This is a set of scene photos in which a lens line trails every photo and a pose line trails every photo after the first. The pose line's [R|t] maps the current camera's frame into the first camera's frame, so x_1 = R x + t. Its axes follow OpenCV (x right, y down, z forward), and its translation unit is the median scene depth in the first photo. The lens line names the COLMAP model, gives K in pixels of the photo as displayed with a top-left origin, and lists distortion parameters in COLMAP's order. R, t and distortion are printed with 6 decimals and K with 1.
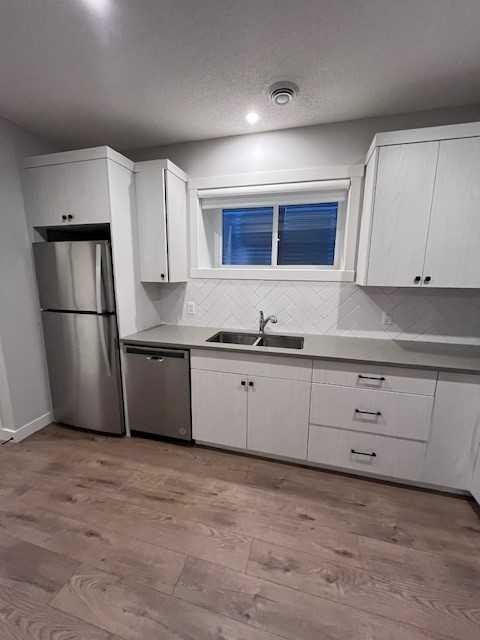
lens RADIAL K [[262.6, 0, 241.8], [0, 262.6, 318.9], [0, 0, 1]] dist [-0.000643, 0.000063]
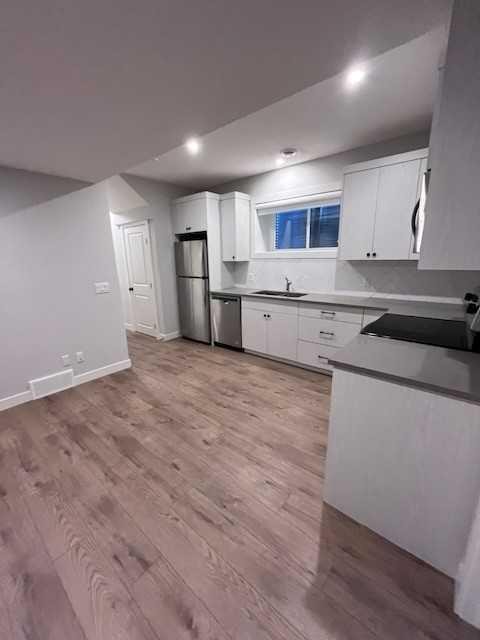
lens RADIAL K [[262.6, 0, 241.8], [0, 262.6, 318.9], [0, 0, 1]] dist [-0.000643, 0.000063]
pose [[0.911866, 0.069348, -0.404587, 0.525160], [-0.045492, 0.996628, 0.068294, 0.132799], [0.407959, -0.043869, 0.911946, -0.643172]]
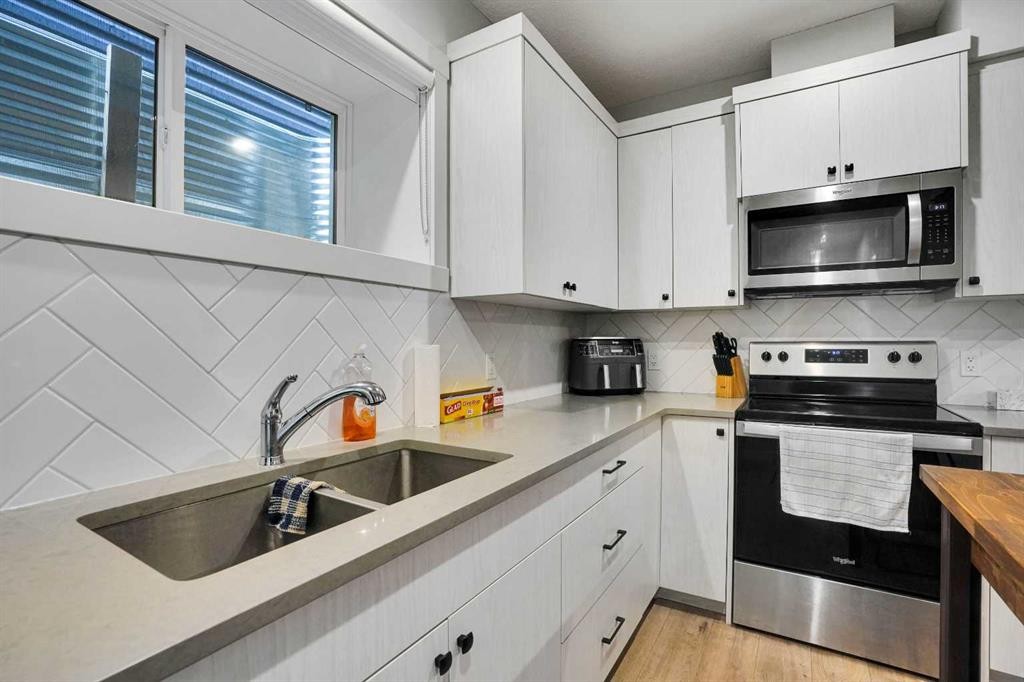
lens RADIAL K [[482.4, 0, 503.5], [0, 482.4, 340.3], [0, 0, 1]] dist [-0.066655, 0.031058]
pose [[0.275705, -0.010857, 0.961181, -0.343471], [0.166777, 0.985311, -0.036709, -0.013737], [-0.946664, 0.170424, 0.273466, 0.704358]]
